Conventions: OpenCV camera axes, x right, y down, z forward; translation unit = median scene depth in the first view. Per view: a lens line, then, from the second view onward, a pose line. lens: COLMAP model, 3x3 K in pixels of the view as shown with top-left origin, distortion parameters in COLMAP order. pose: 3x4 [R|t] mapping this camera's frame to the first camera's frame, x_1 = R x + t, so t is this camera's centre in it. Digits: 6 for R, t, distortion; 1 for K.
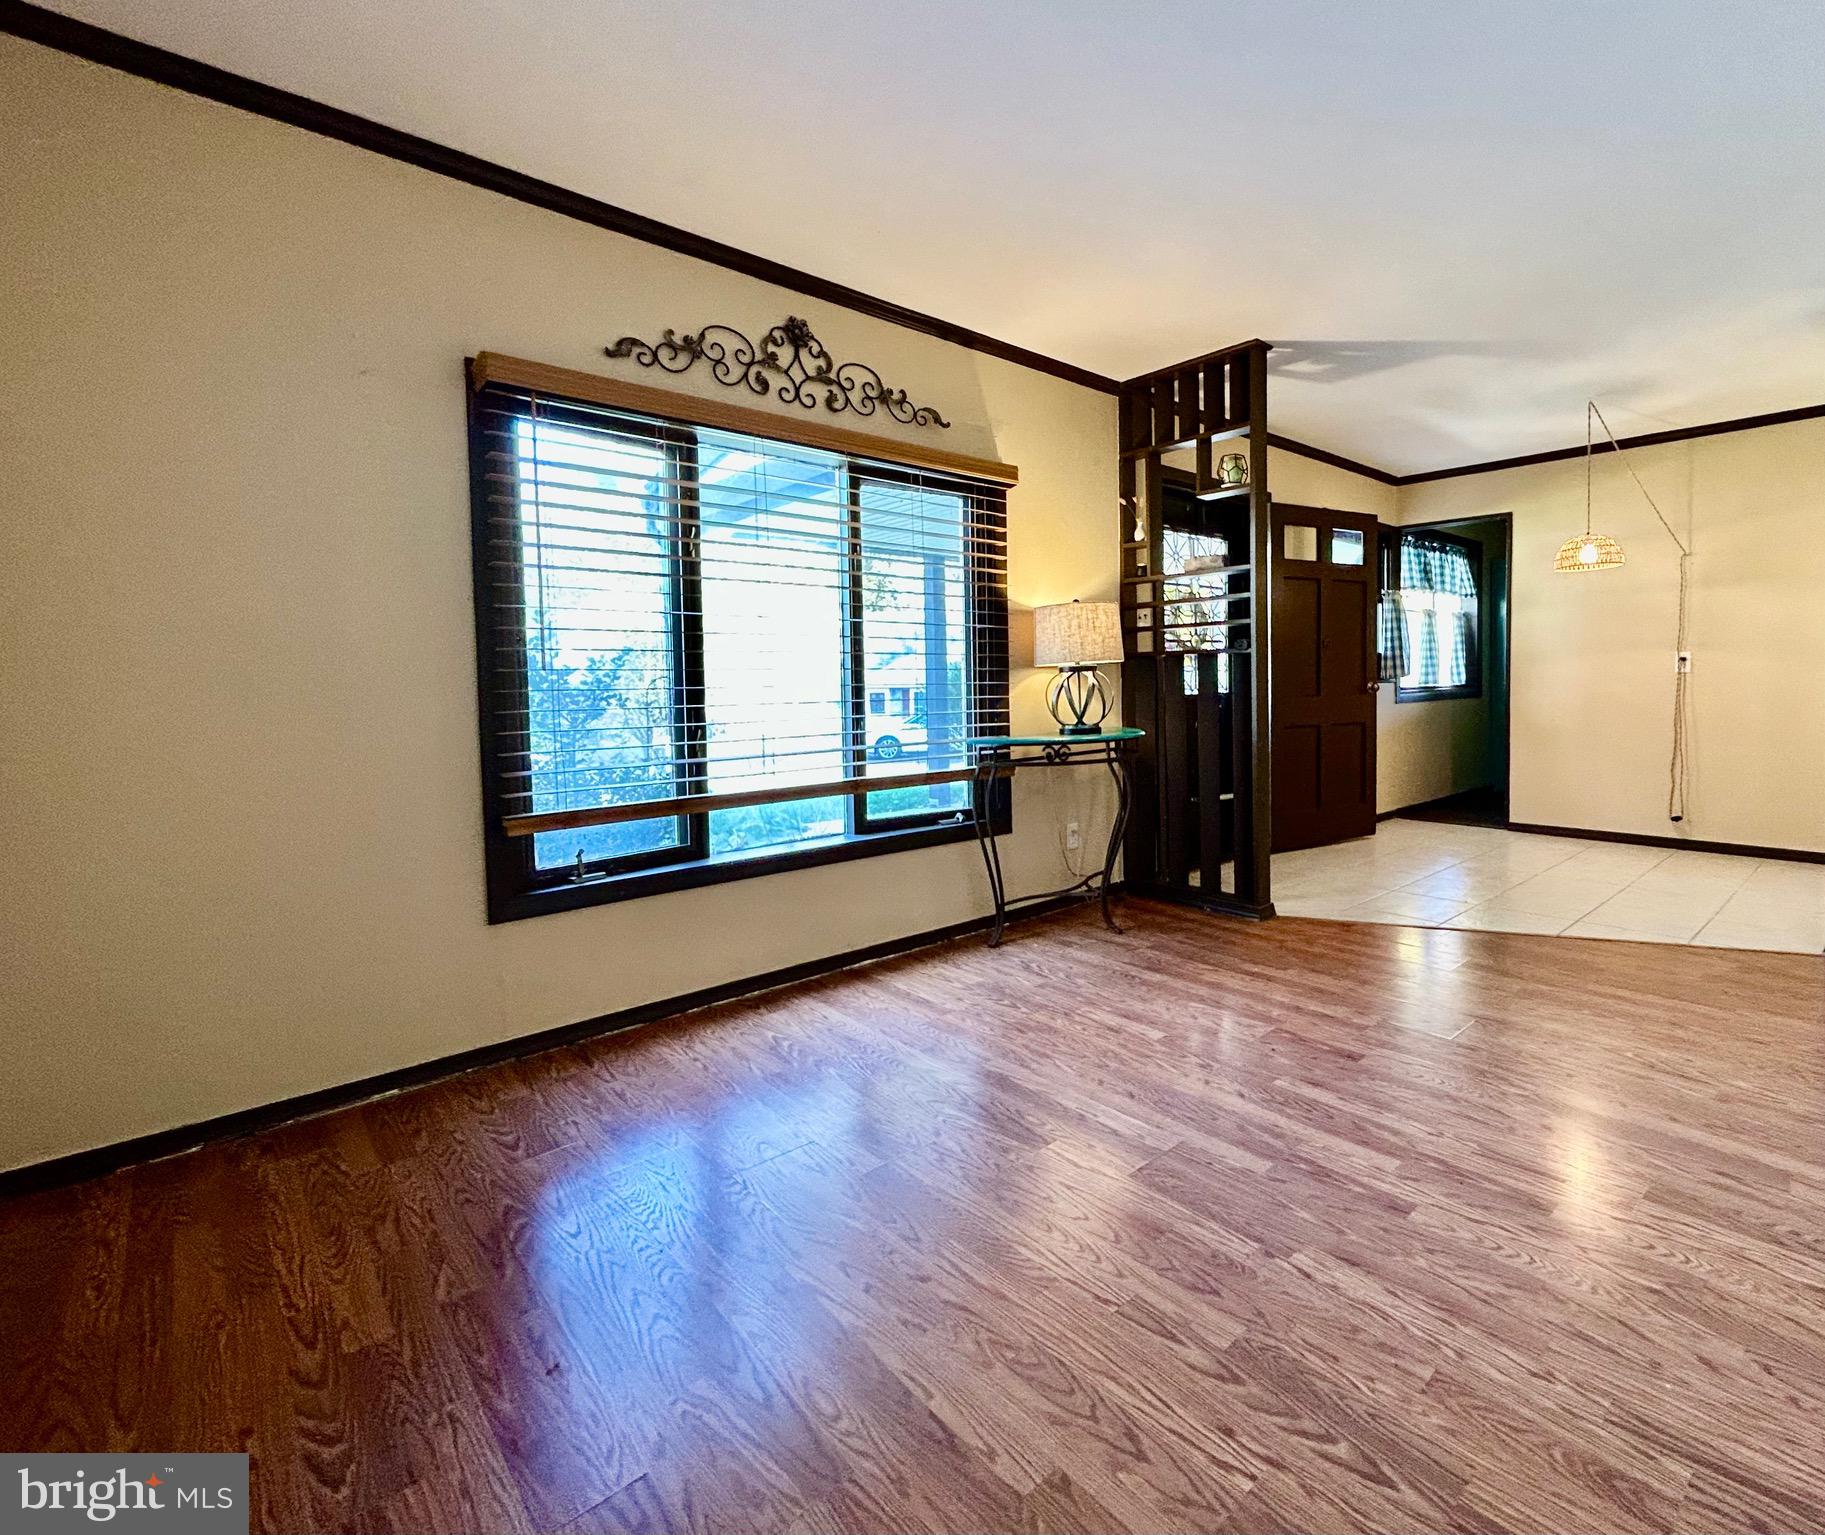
lens RADIAL K [[1284.7, 0, 912.1], [0, 1284.7, 764.0], [0, 0, 1]] dist [-0.002374, -0.000922]
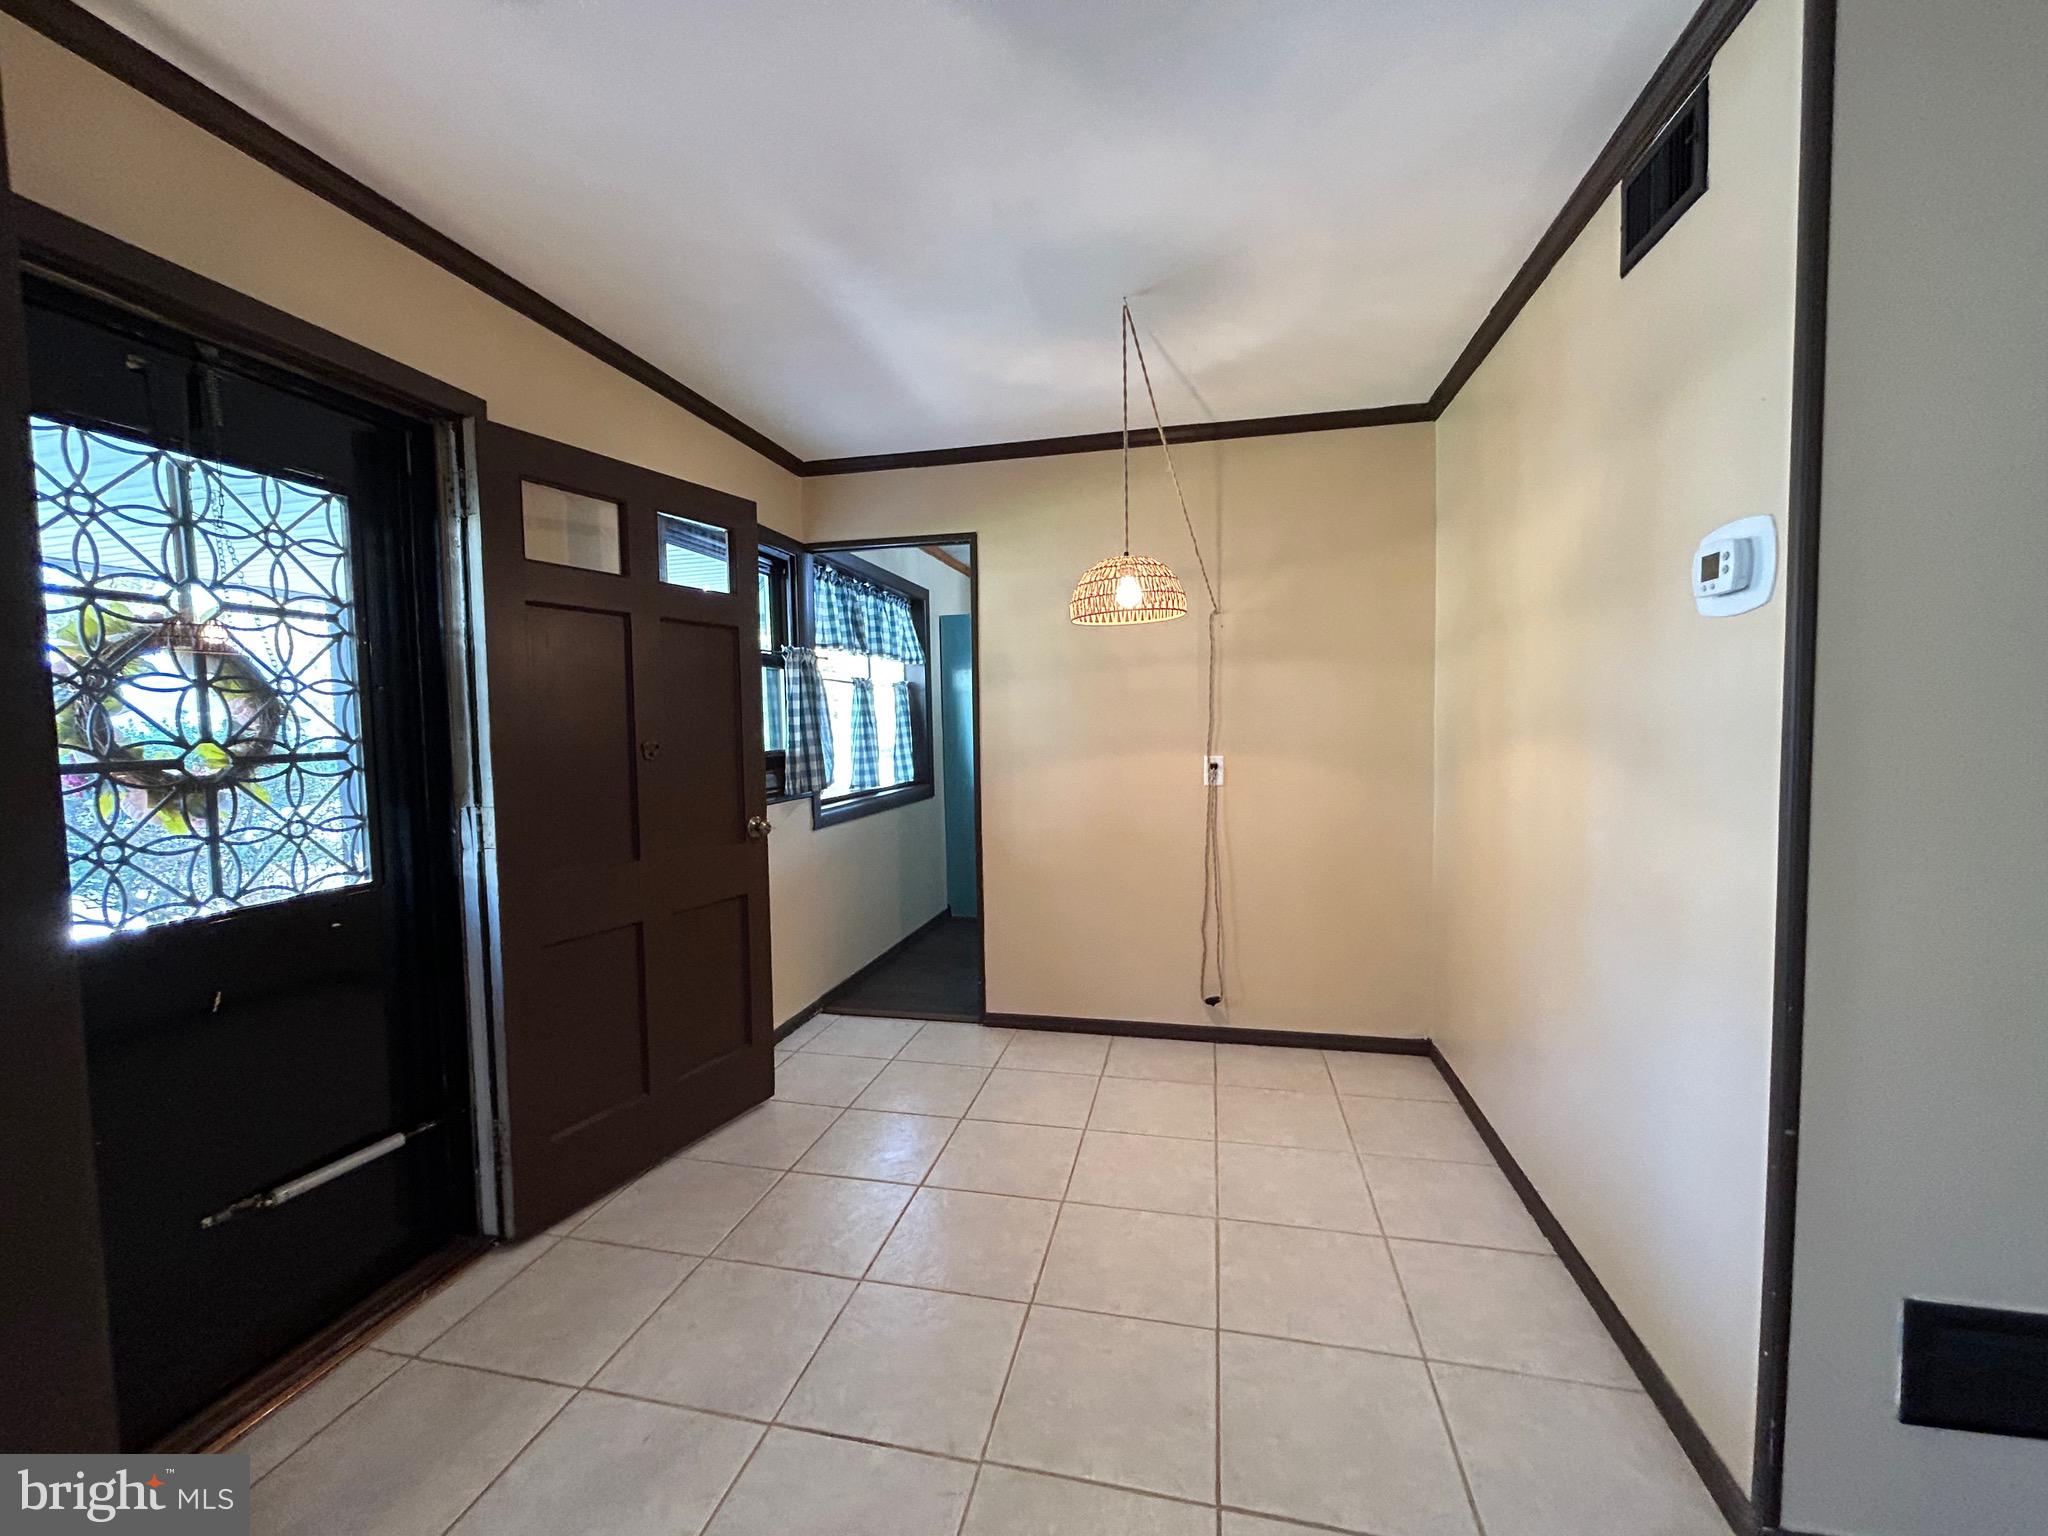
lens RADIAL K [[824.0, 0, 1022.2], [0, 824.0, 765.9], [0, 0, 1]] dist [0.000113, -0.000005]
pose [[0.853001, -0.032257, 0.520912, 0.253726], [0.030229, 0.999466, 0.012391, -0.079502], [-0.521034, 0.005177, 0.853520, 0.600931]]
